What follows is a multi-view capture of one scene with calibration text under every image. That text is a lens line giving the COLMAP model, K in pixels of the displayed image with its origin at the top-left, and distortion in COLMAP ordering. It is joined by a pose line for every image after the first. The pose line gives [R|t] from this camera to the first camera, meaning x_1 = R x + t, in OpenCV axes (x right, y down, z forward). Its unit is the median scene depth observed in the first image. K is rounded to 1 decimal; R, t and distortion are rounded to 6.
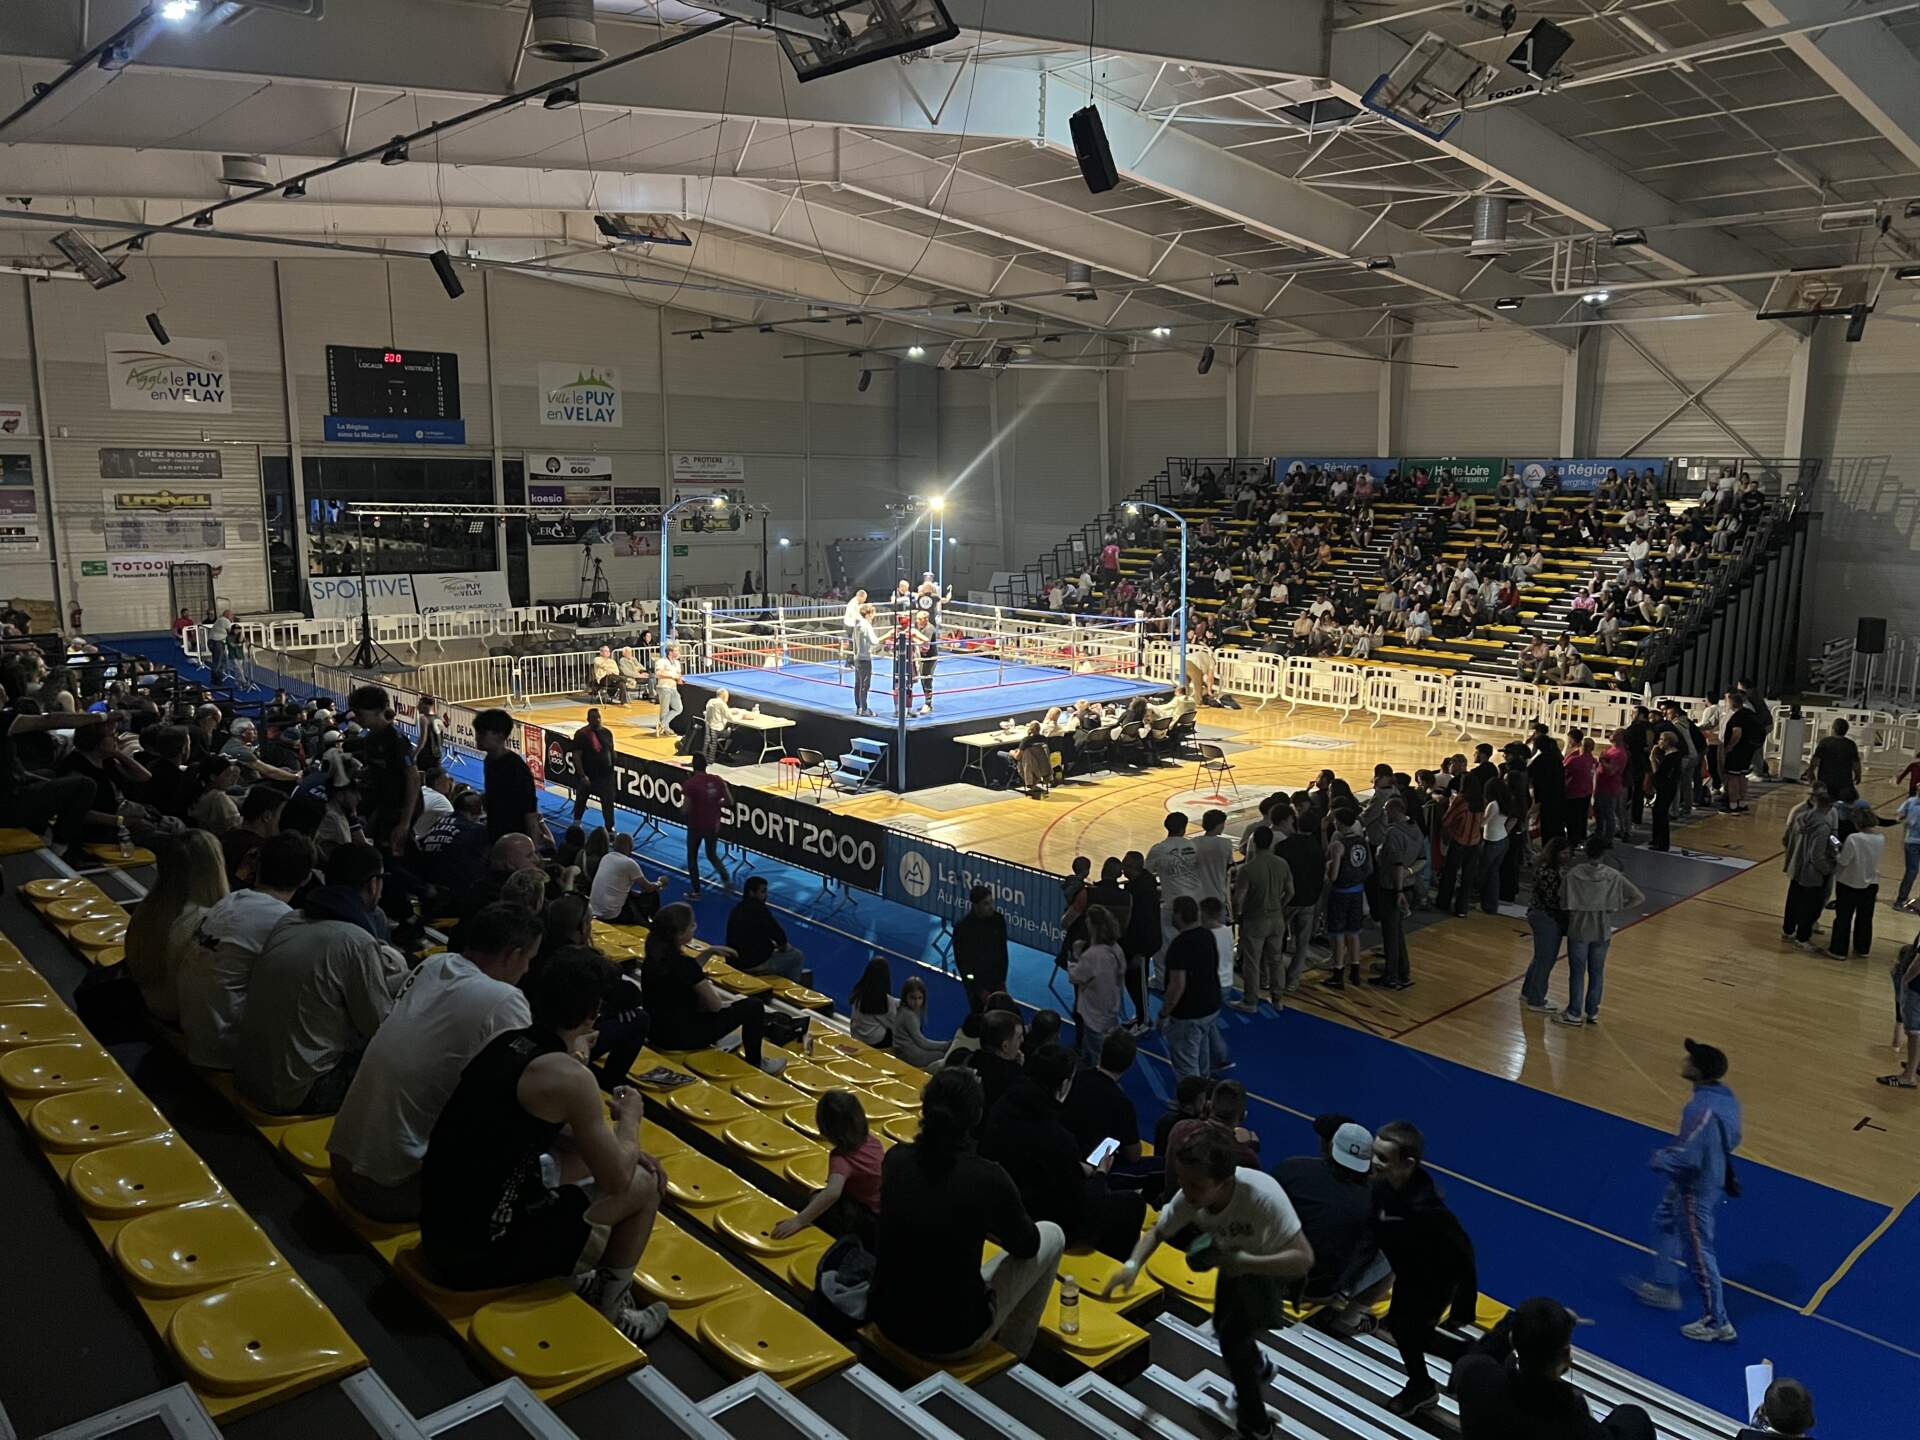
lens RADIAL K [[1447.6, 0, 928.6], [0, 1447.6, 701.4], [0, 0, 1]] dist [0.058443, -0.067059]
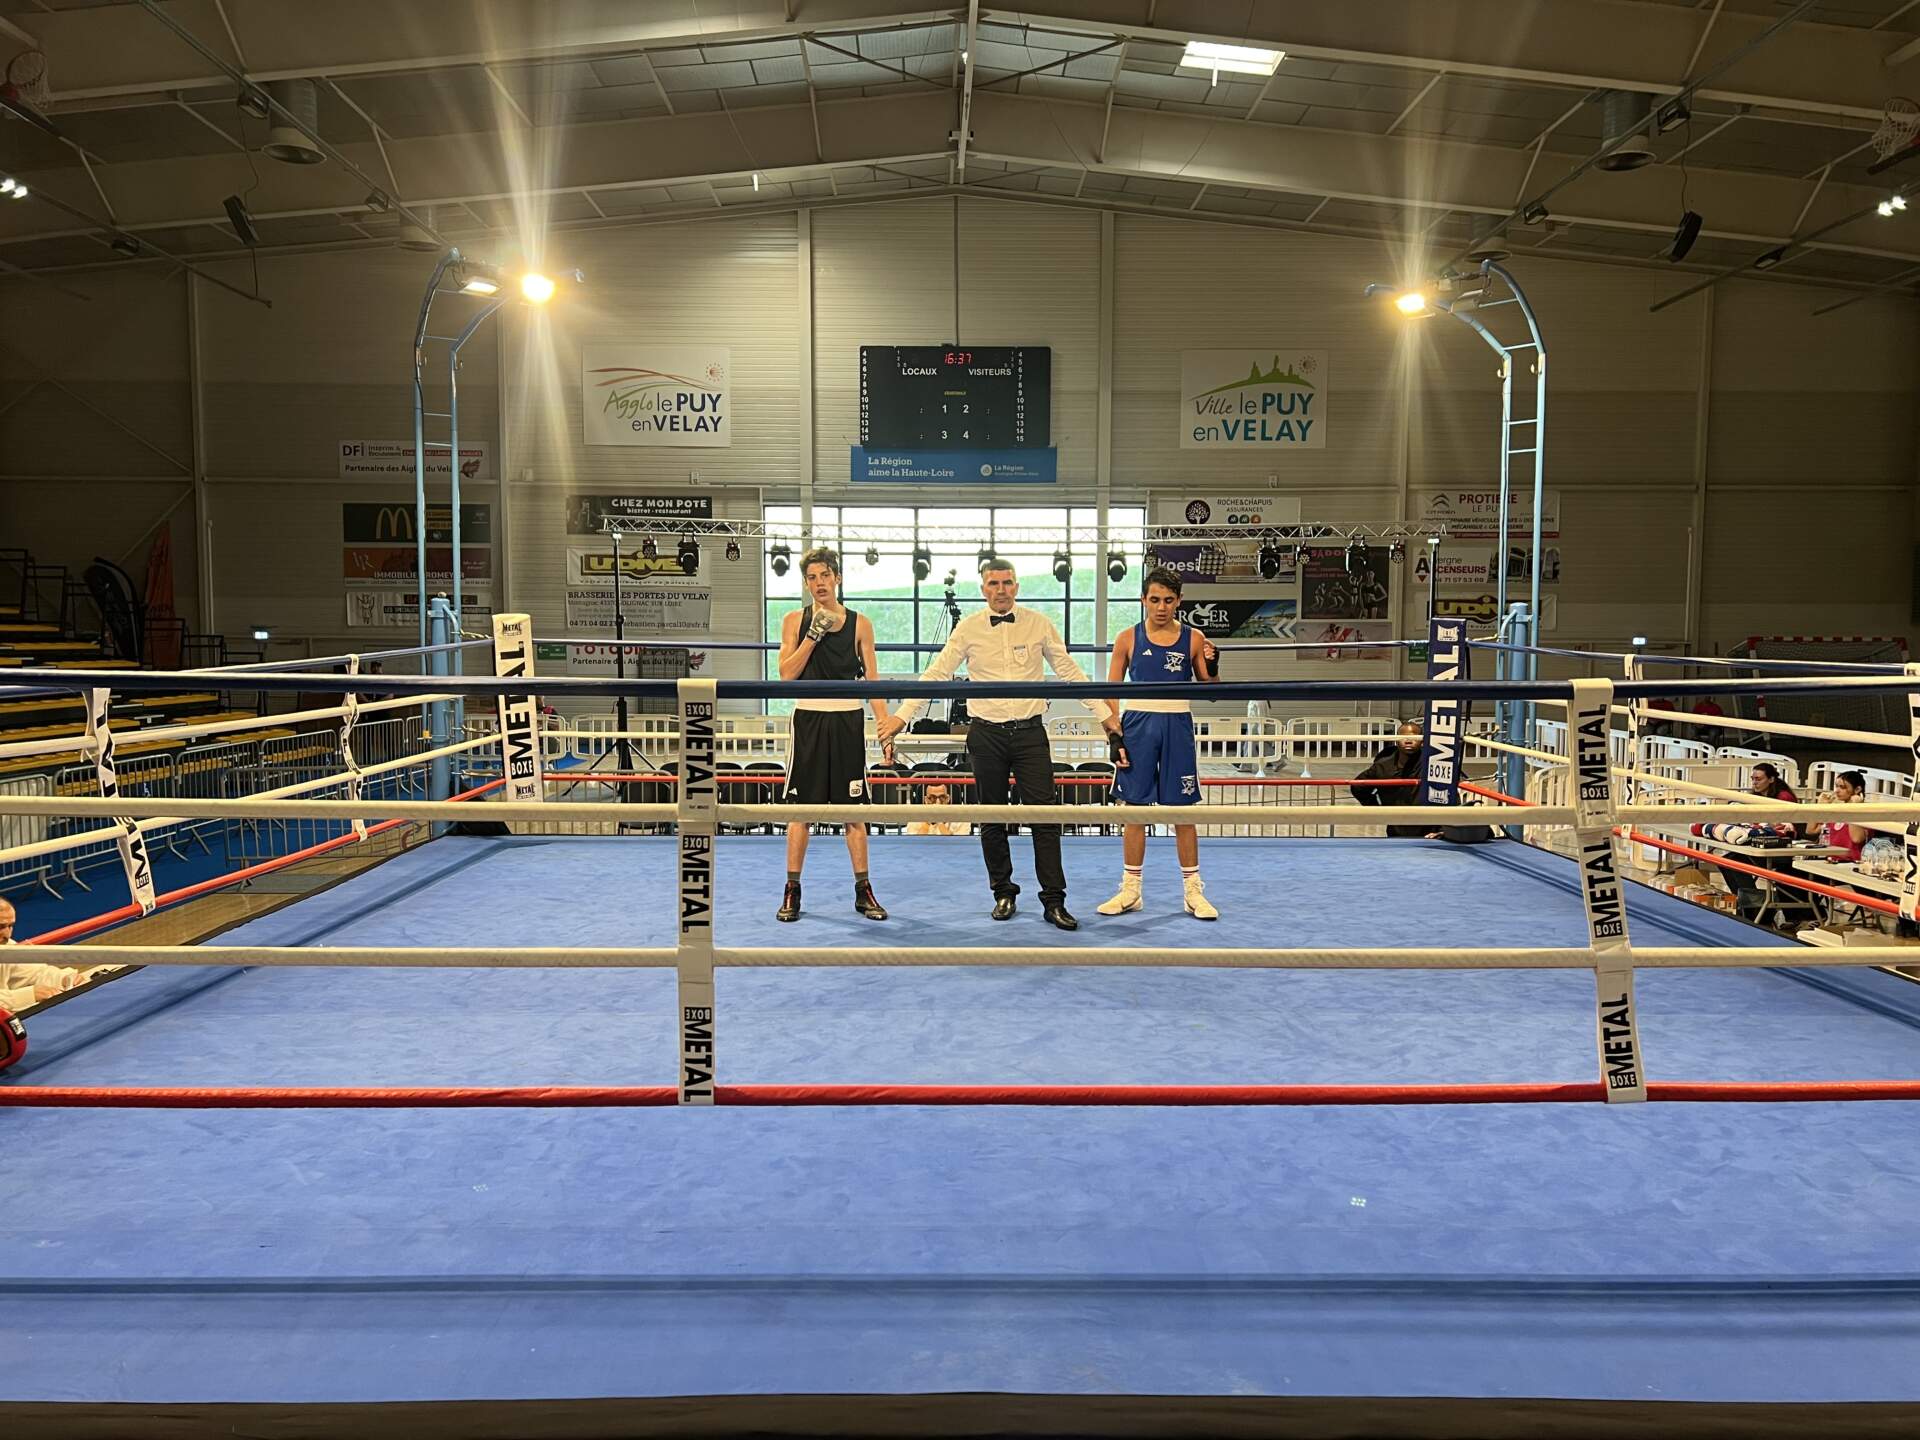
lens RADIAL K [[1447.6, 0, 950.3], [0, 1447.6, 745.7], [0, 0, 1]] dist [0.058443, -0.067059]
pose [[0.750019, 0.042108, -0.660074, 0.077163], [-0.100854, 0.993582, -0.051212, -0.017258], [0.653682, 0.104981, 0.749452, 0.438159]]
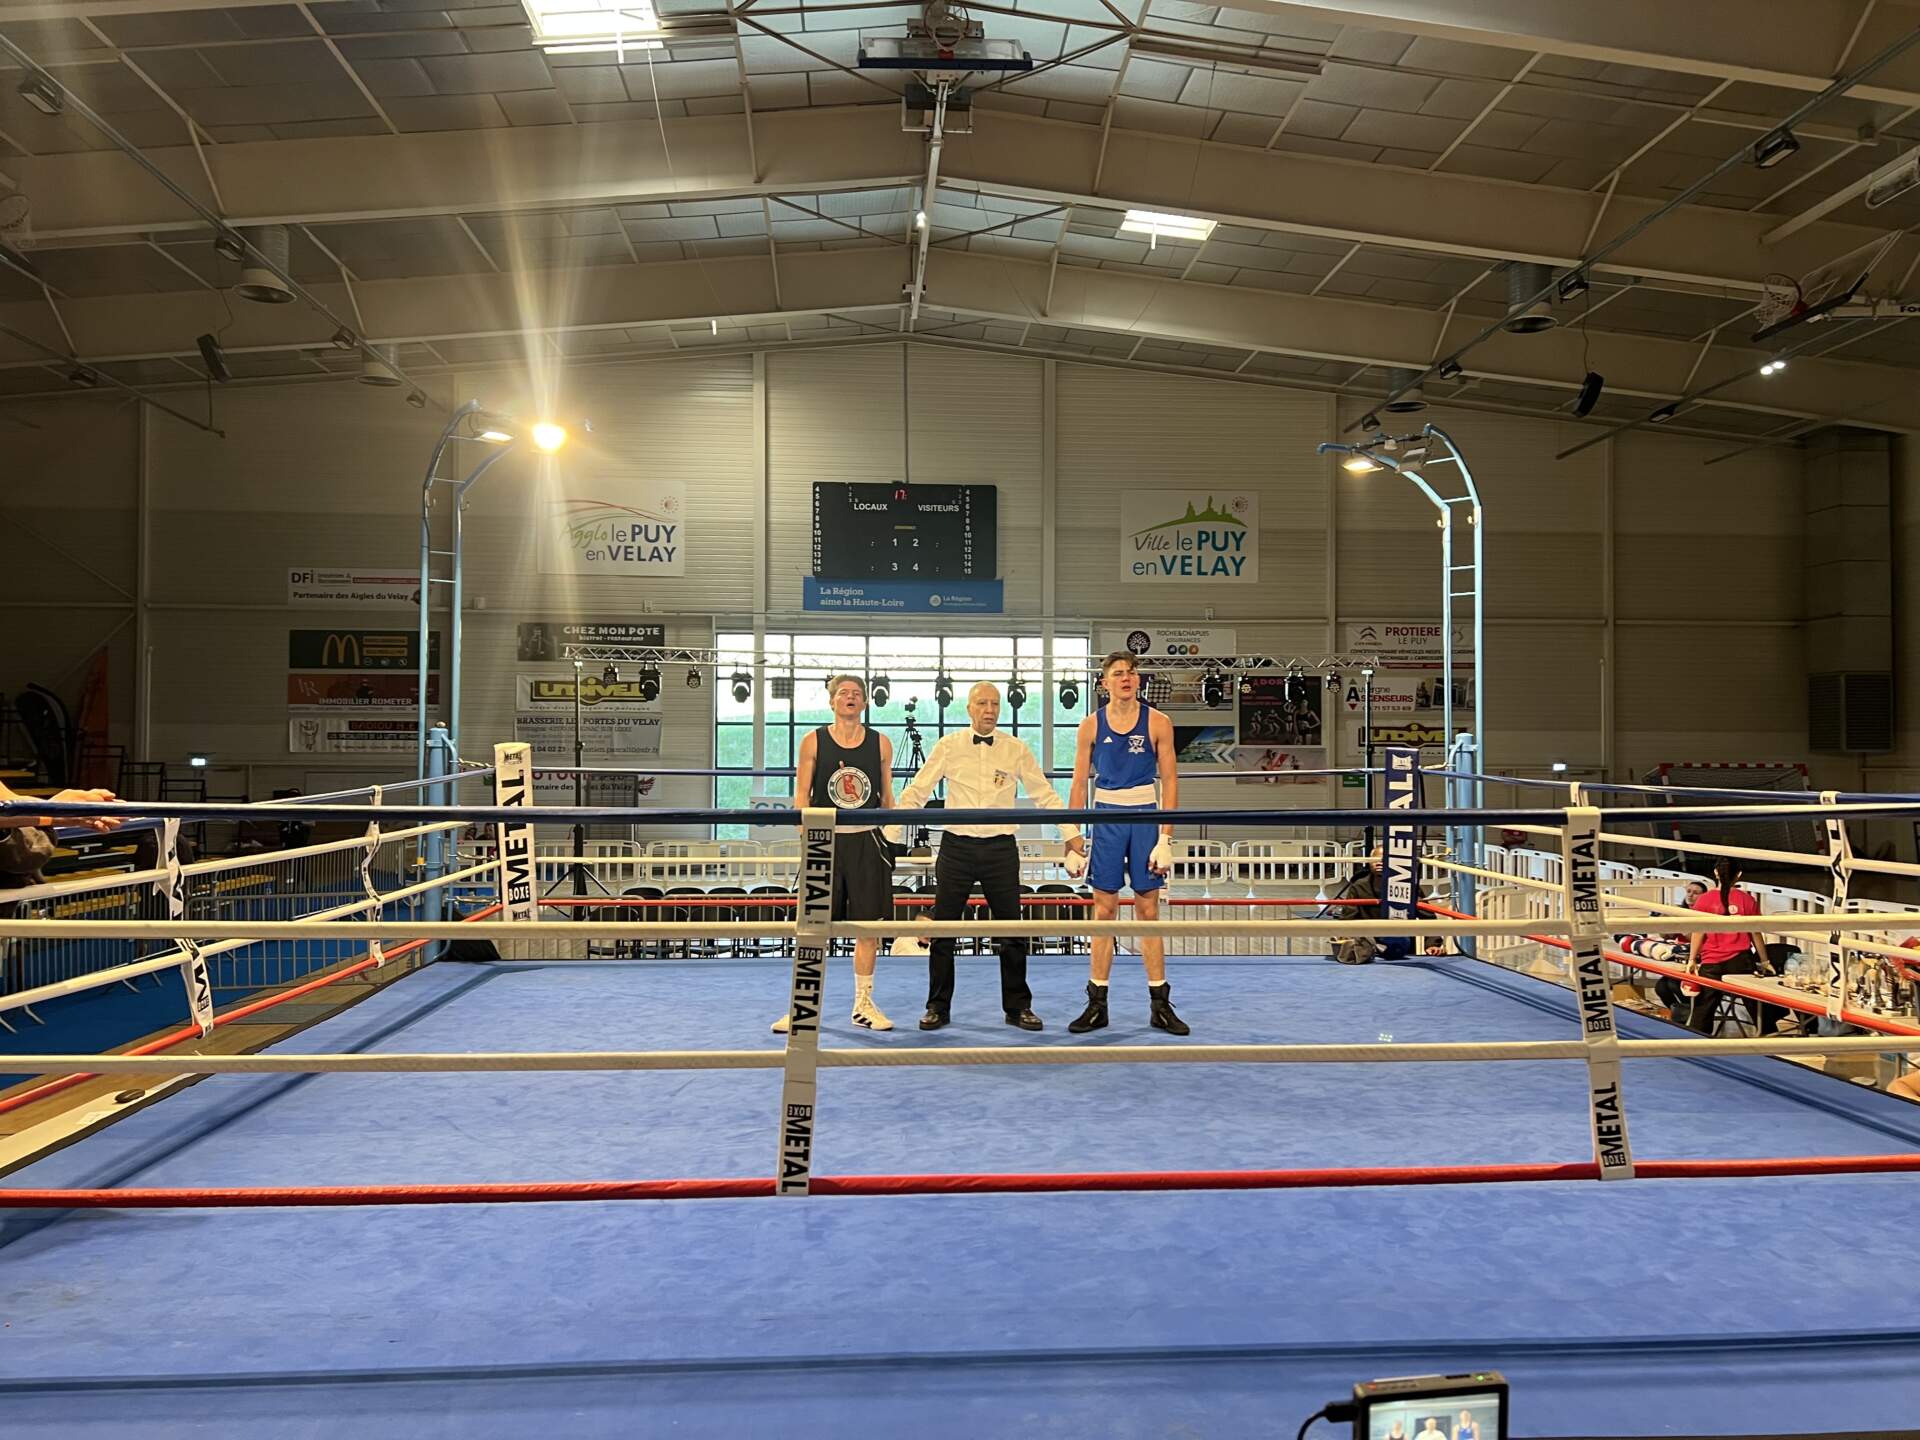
lens RADIAL K [[1447.6, 0, 969.9], [0, 1447.6, 739.2], [0, 0, 1]] dist [0.058443, -0.067059]
pose [[0.788817, -0.016621, -0.614404, 0.077136], [-0.093056, 0.984881, -0.146116, -0.015927], [0.607543, 0.172433, 0.775344, 0.426897]]
